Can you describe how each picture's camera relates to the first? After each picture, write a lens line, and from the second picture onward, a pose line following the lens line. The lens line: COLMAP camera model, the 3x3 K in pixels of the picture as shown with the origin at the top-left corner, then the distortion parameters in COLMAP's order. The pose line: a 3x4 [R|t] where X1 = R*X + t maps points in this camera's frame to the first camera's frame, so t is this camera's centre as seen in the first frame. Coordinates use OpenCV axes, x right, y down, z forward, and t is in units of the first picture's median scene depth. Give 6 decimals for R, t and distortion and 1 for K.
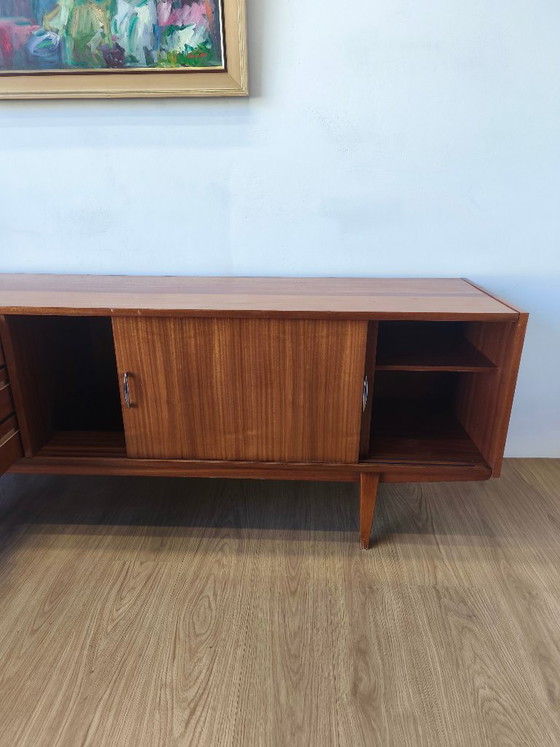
lens RADIAL K [[504.4, 0, 285.0], [0, 504.4, 372.1], [0, 0, 1]] dist [0.074064, -0.073262]
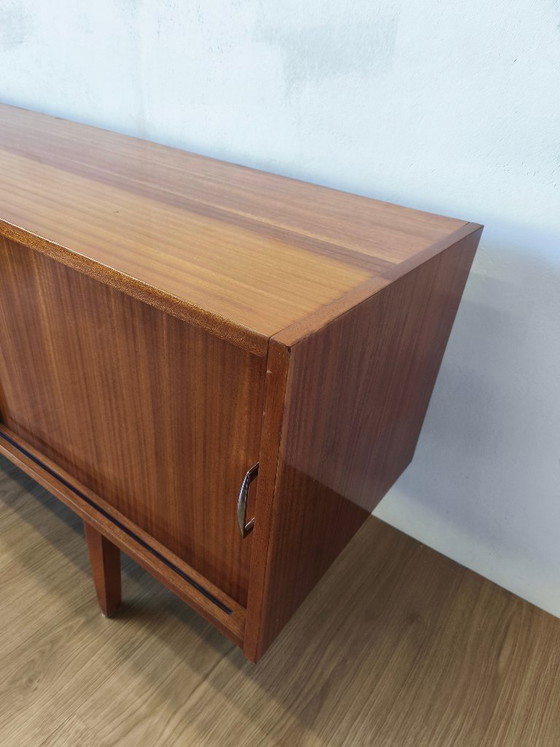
lens RADIAL K [[505.0, 0, 283.8], [0, 505.0, 380.1], [0, 0, 1]] dist [0.060256, -0.053918]
pose [[0.826741, 0.367061, -0.426339, 0.504161], [-0.278589, 0.925500, 0.256589, -0.143253], [0.488761, -0.093359, 0.867408, 0.592030]]
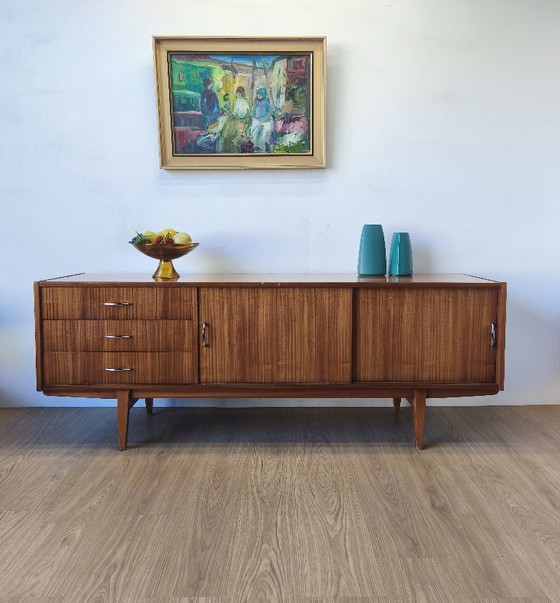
lens RADIAL K [[520.4, 0, 290.8], [0, 520.4, 265.3], [0, 0, 1]] dist [0.041255, -0.022957]
pose [[0.998523, -0.004271, 0.054165, -0.289508], [0.019899, 0.956389, -0.291418, 0.274481], [-0.050558, 0.292066, 0.955061, -0.560264]]
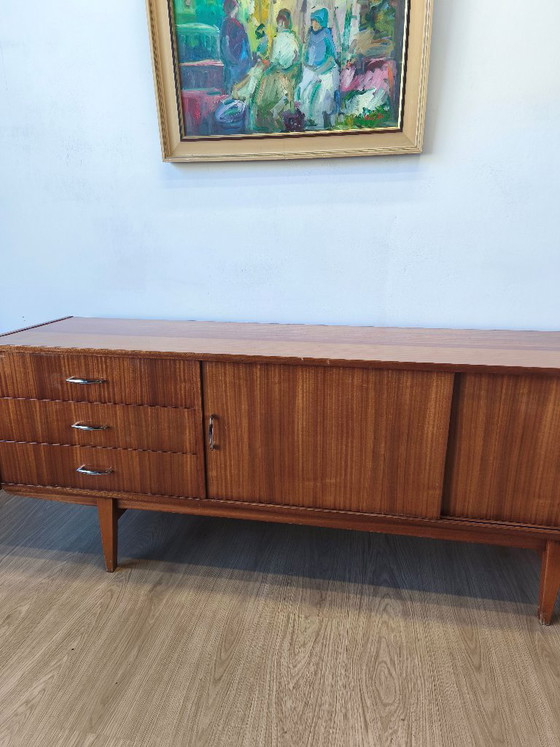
lens RADIAL K [[502.7, 0, 278.9], [0, 502.7, 376.6], [0, 0, 1]] dist [0.081719, -0.081880]
pose [[0.991827, 0.033355, -0.123151, -0.221168], [-0.042920, 0.996195, -0.075853, -0.006693], [0.120152, 0.080519, 0.989485, -0.006039]]
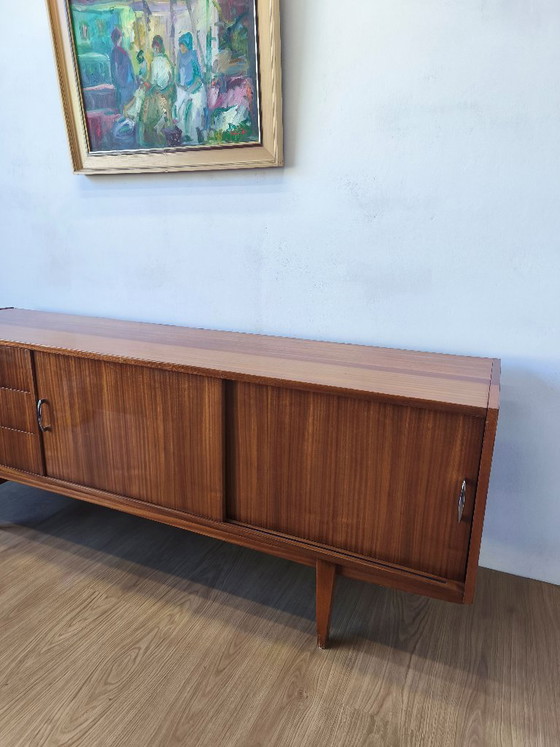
lens RADIAL K [[504.4, 0, 285.0], [0, 504.4, 372.1], [0, 0, 1]] dist [0.074064, -0.073262]
pose [[0.931984, 0.110741, -0.345171, 0.355526], [-0.145217, 0.986508, -0.075596, -0.050325], [0.332142, 0.120579, 0.935490, 0.084492]]
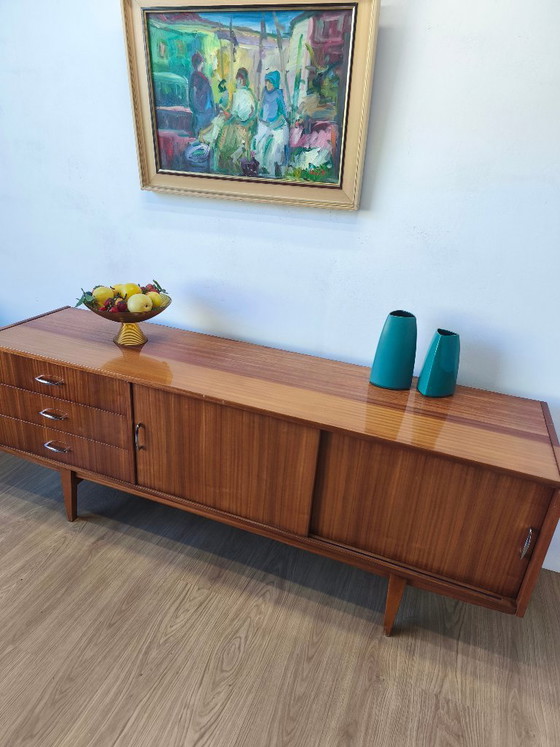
lens RADIAL K [[501.4, 0, 276.6], [0, 501.4, 366.9], [0, 0, 1]] dist [0.079772, -0.074084]
pose [[0.947306, 0.183012, -0.262904, 0.117381], [-0.170954, 0.982913, 0.068234, -0.259680], [0.270900, -0.019694, 0.962406, -0.115652]]
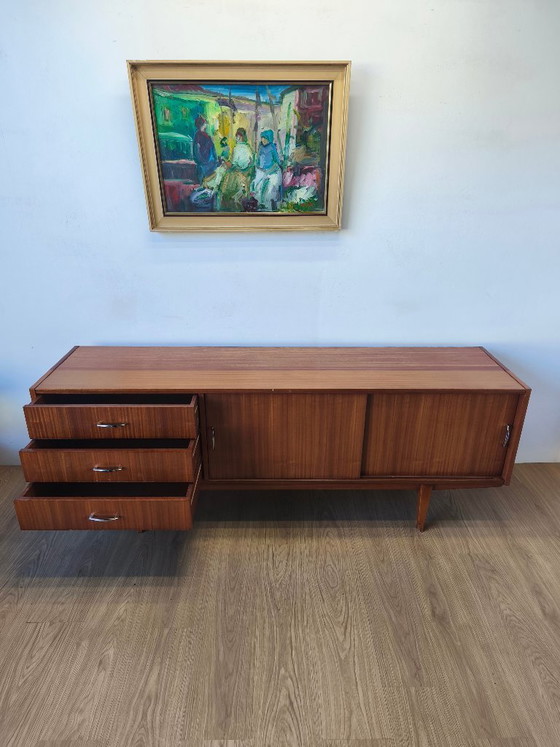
lens RADIAL K [[505.0, 0, 283.8], [0, 505.0, 380.1], [0, 0, 1]] dist [0.060256, -0.053918]
pose [[0.998177, -0.018284, 0.057520, -0.336835], [0.014821, 0.998084, 0.060074, -0.208734], [-0.058508, -0.059112, 0.996535, -0.481323]]
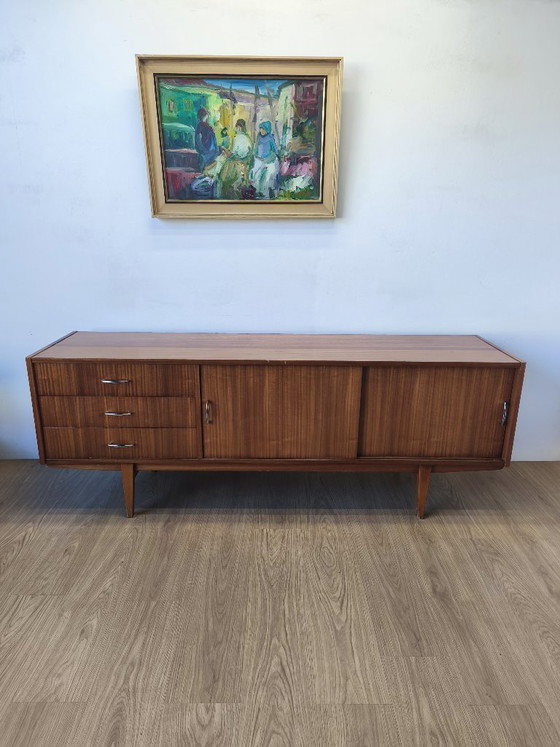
lens RADIAL K [[514.5, 0, 284.4], [0, 514.5, 373.3], [0, 0, 1]] dist [0.055128, -0.045168]
pose [[0.998347, -0.006021, 0.057159, -0.324716], [0.009389, 0.998224, -0.058826, 0.008666], [-0.056704, 0.059266, 0.996630, -0.509562]]
